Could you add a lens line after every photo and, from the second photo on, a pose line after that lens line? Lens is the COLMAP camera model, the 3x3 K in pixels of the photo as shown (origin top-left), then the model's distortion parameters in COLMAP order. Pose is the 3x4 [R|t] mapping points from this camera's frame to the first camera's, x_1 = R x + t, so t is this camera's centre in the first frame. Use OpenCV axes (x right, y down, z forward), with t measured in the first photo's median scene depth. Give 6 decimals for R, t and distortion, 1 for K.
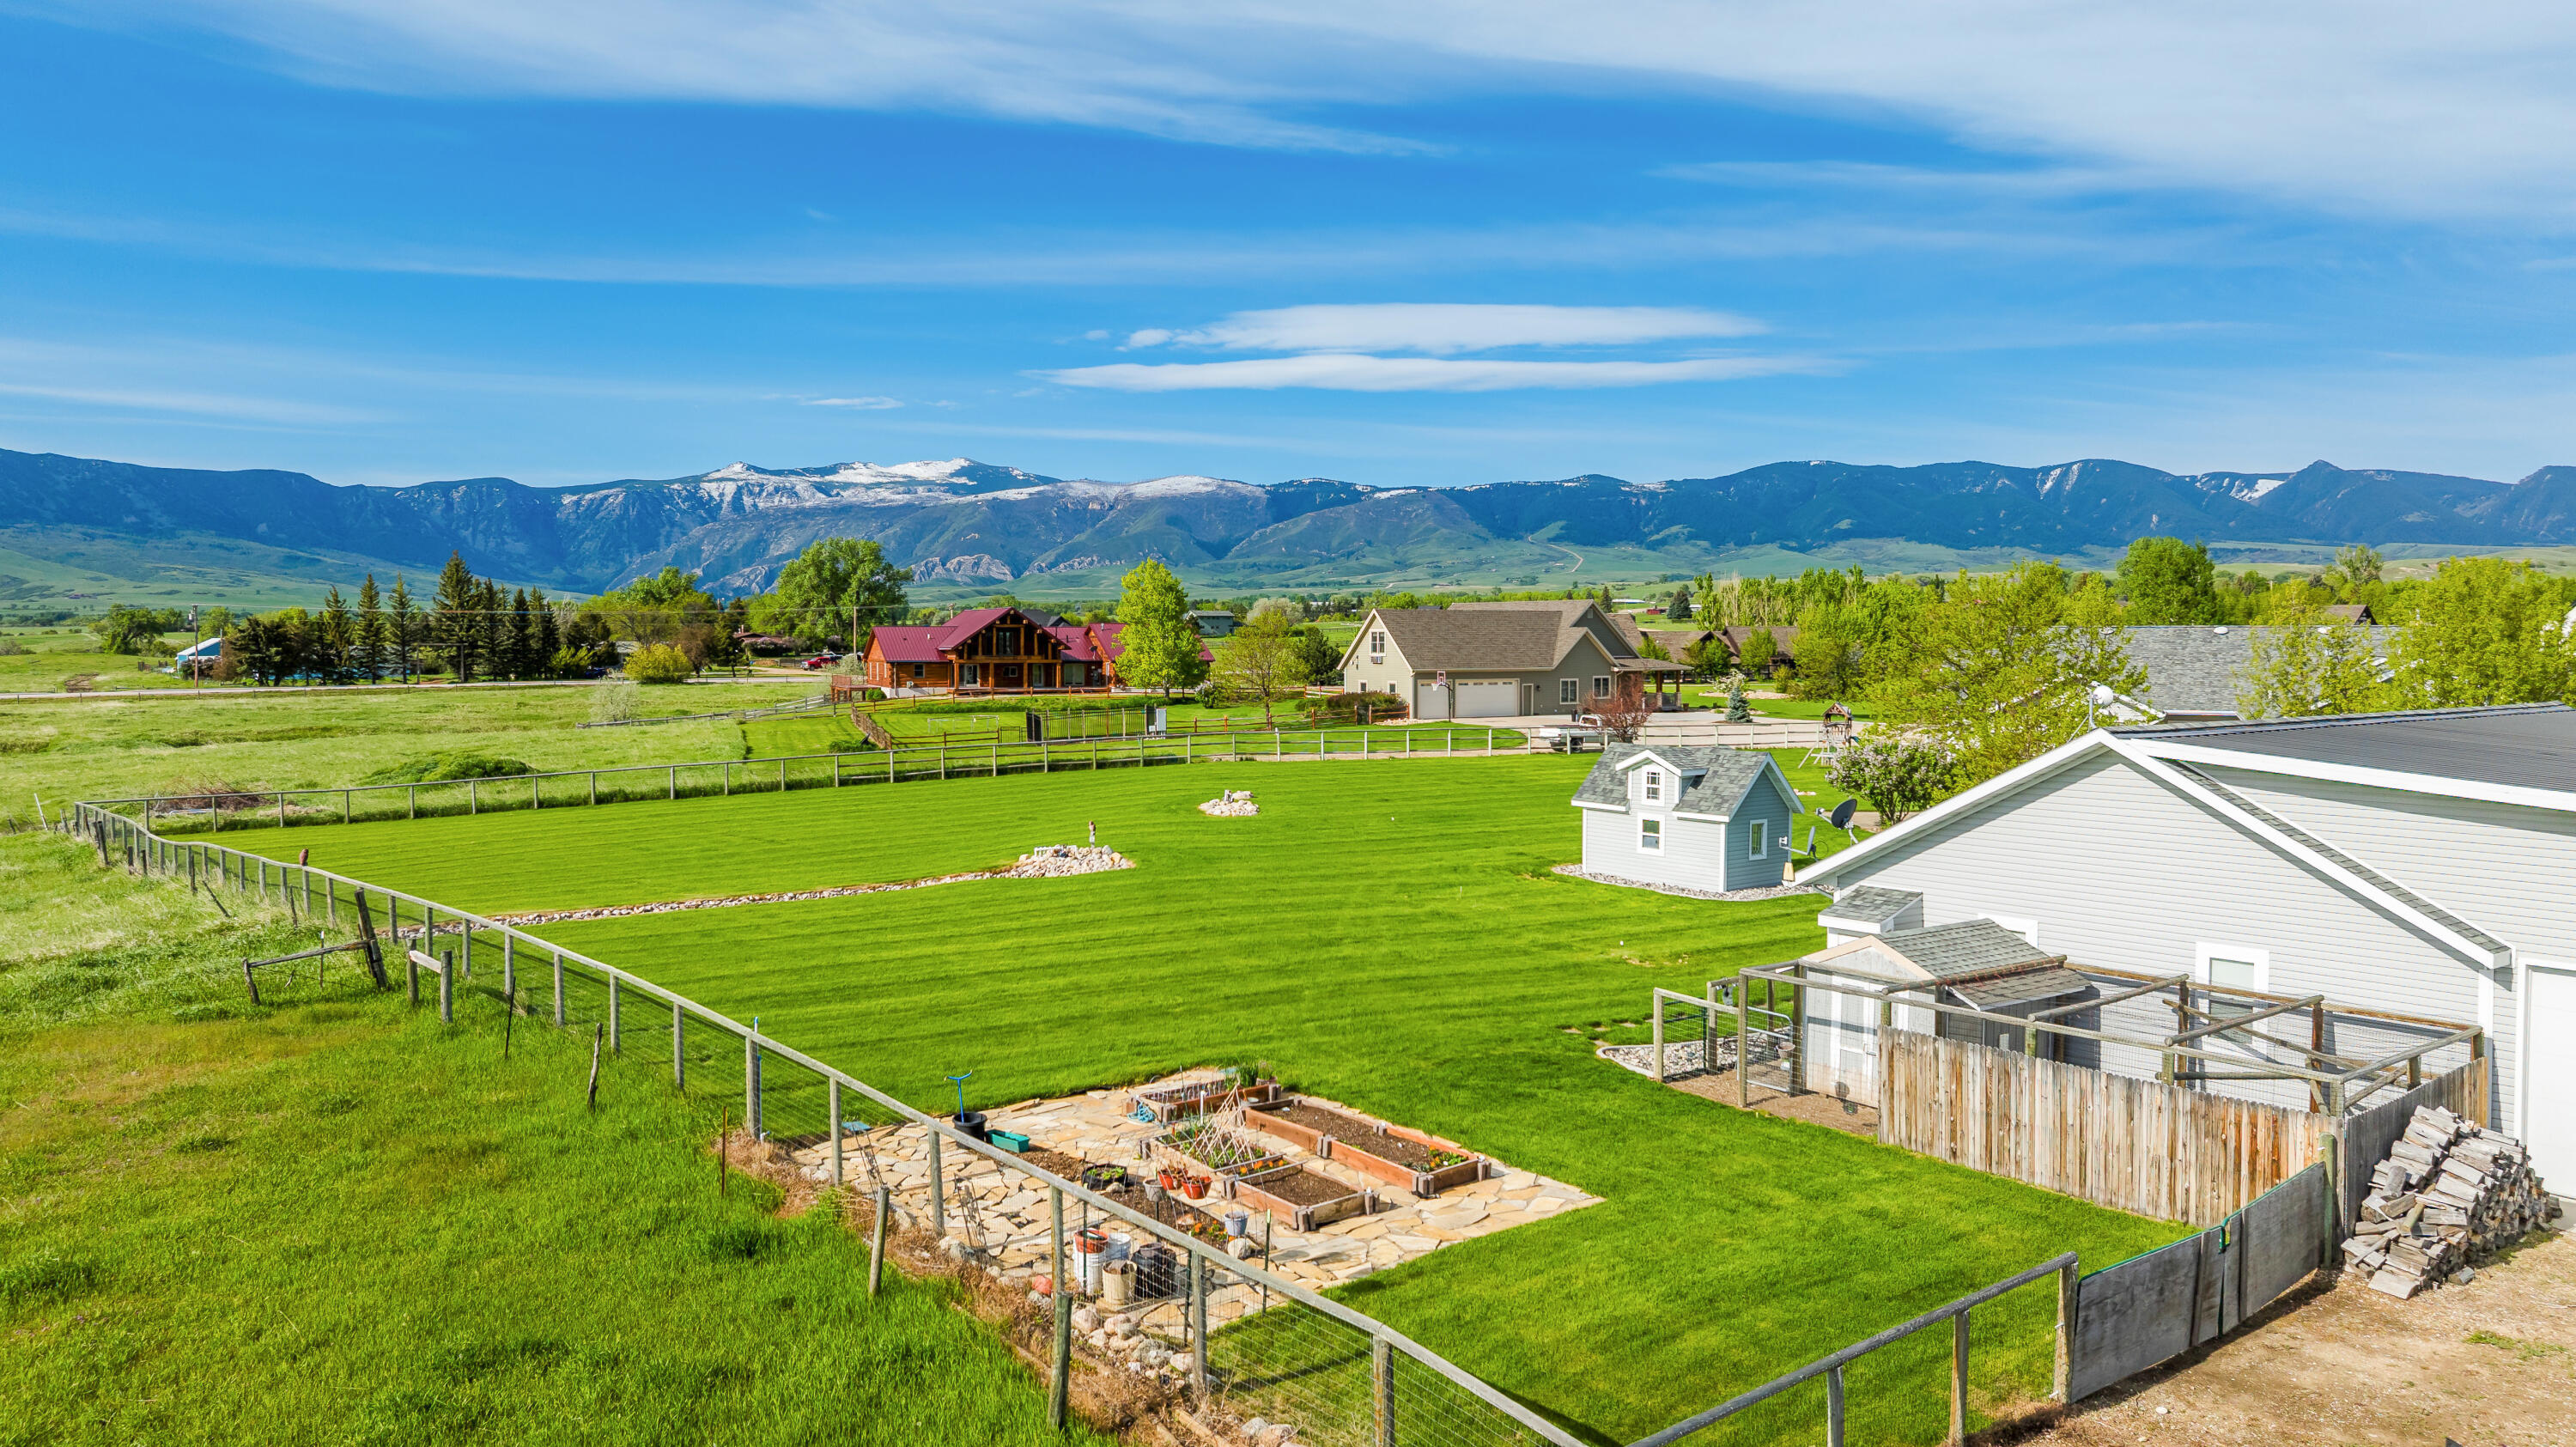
lens RADIAL K [[1827.4, 0, 1288.7], [0, 1827.4, 722.6], [0, 0, 1]] dist [-0.010121, -0.005479]
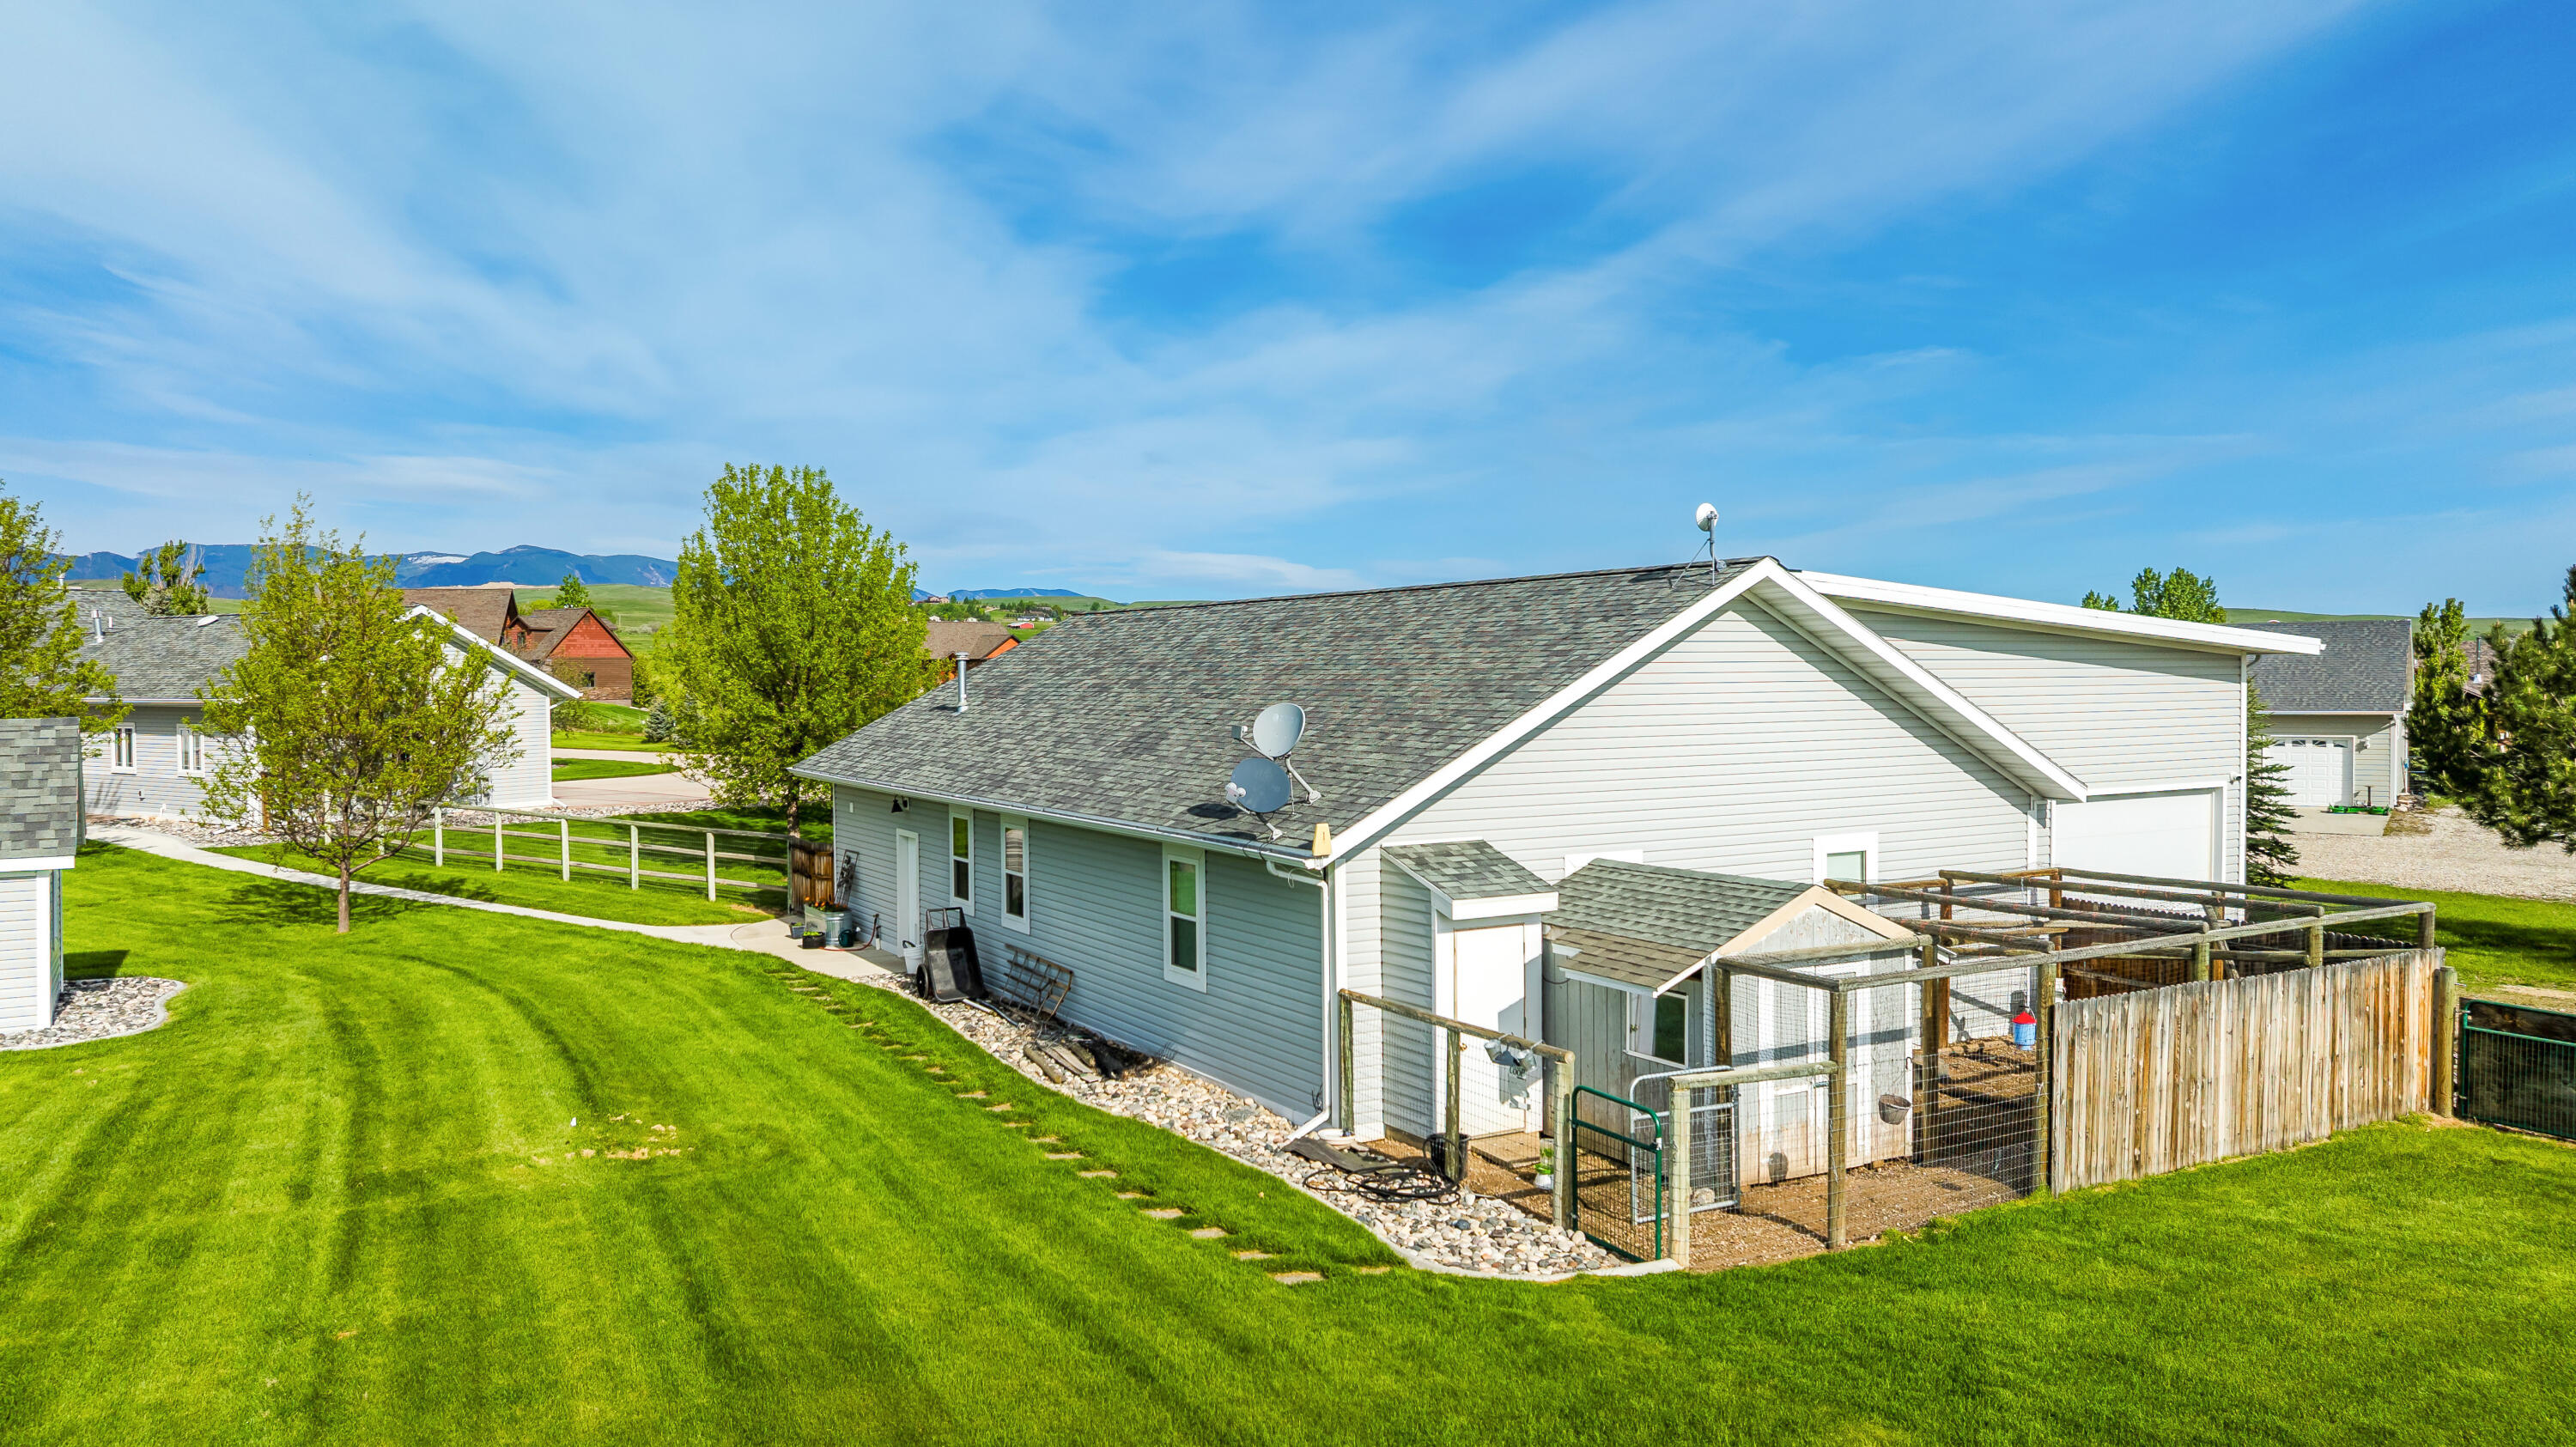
lens RADIAL K [[1827.4, 0, 1285.4], [0, 1827.4, 717.1], [0, 0, 1]] dist [-0.010121, -0.005479]
pose [[0.071475, -0.020964, 0.997222, -0.314712], [0.041762, 0.998965, 0.018007, 0.050556], [-0.996568, 0.040359, 0.072276, 1.267927]]
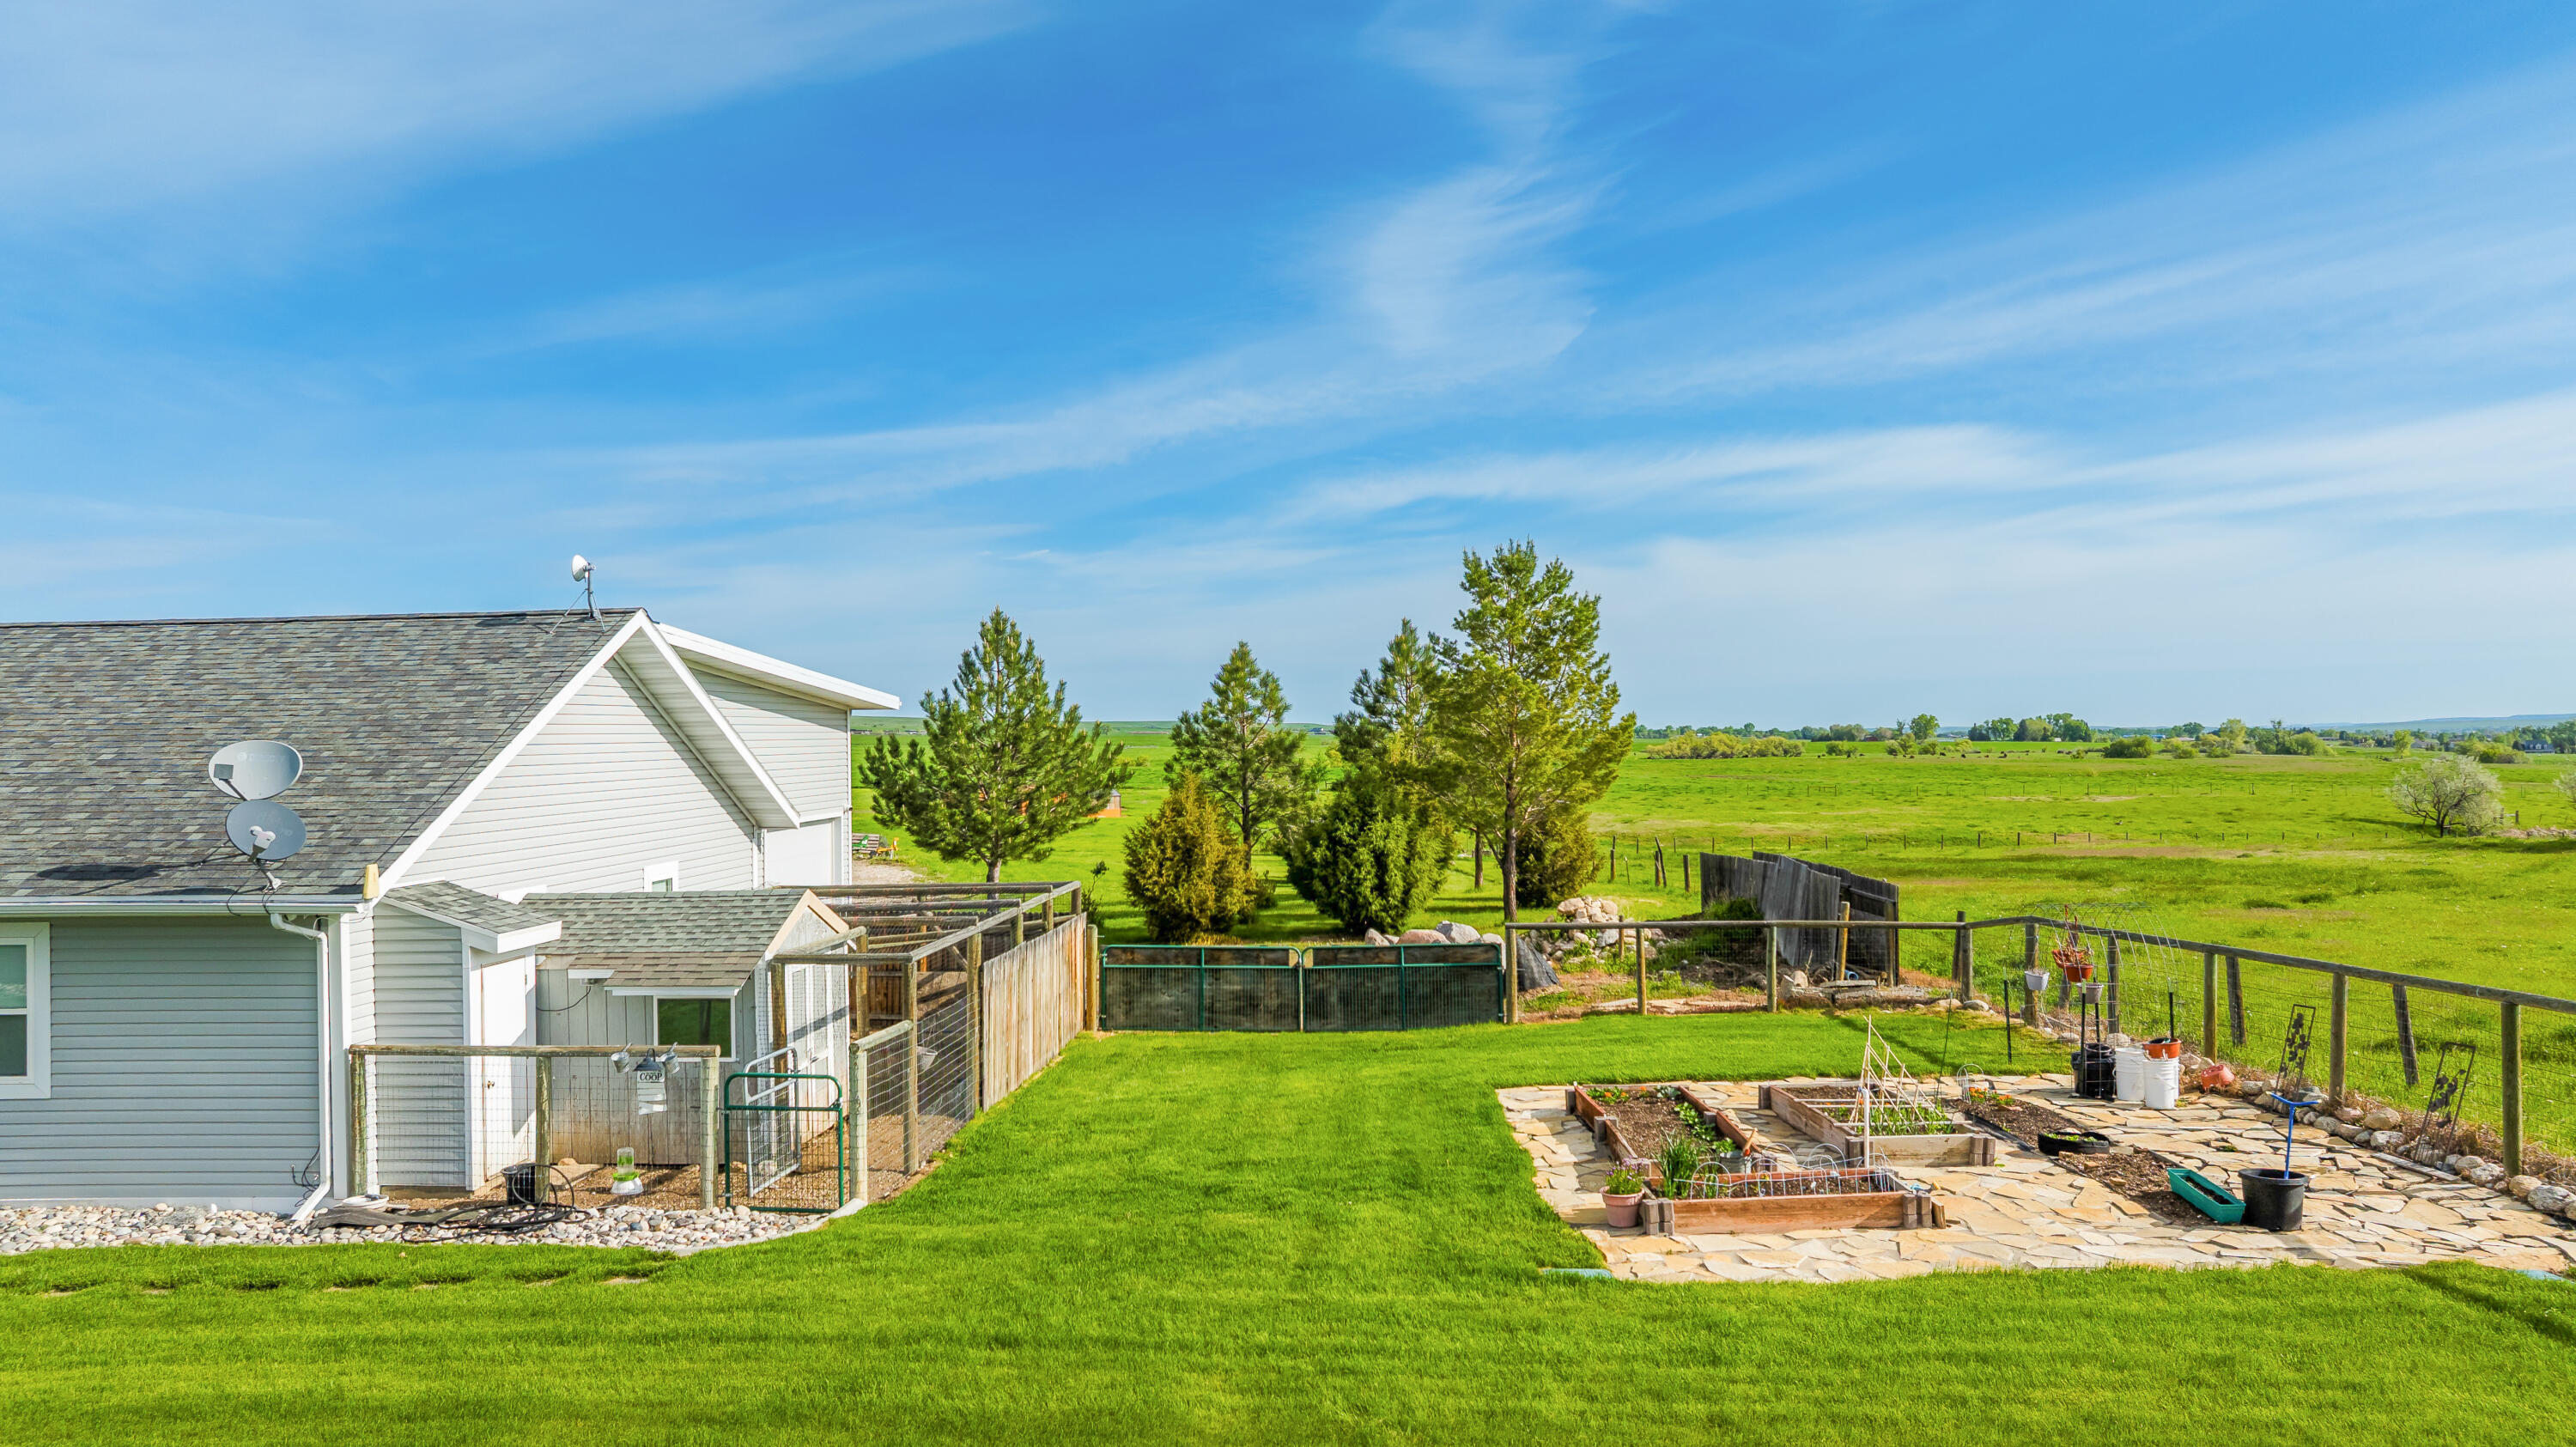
lens RADIAL K [[1827.4, 0, 1294.0], [0, 1827.4, 720.2], [0, 0, 1]] dist [-0.010121, -0.005479]
pose [[-0.788402, 0.022191, 0.614759, -0.282744], [0.040942, 0.999026, 0.016443, 0.055547], [-0.613796, 0.038133, -0.788543, 1.614698]]
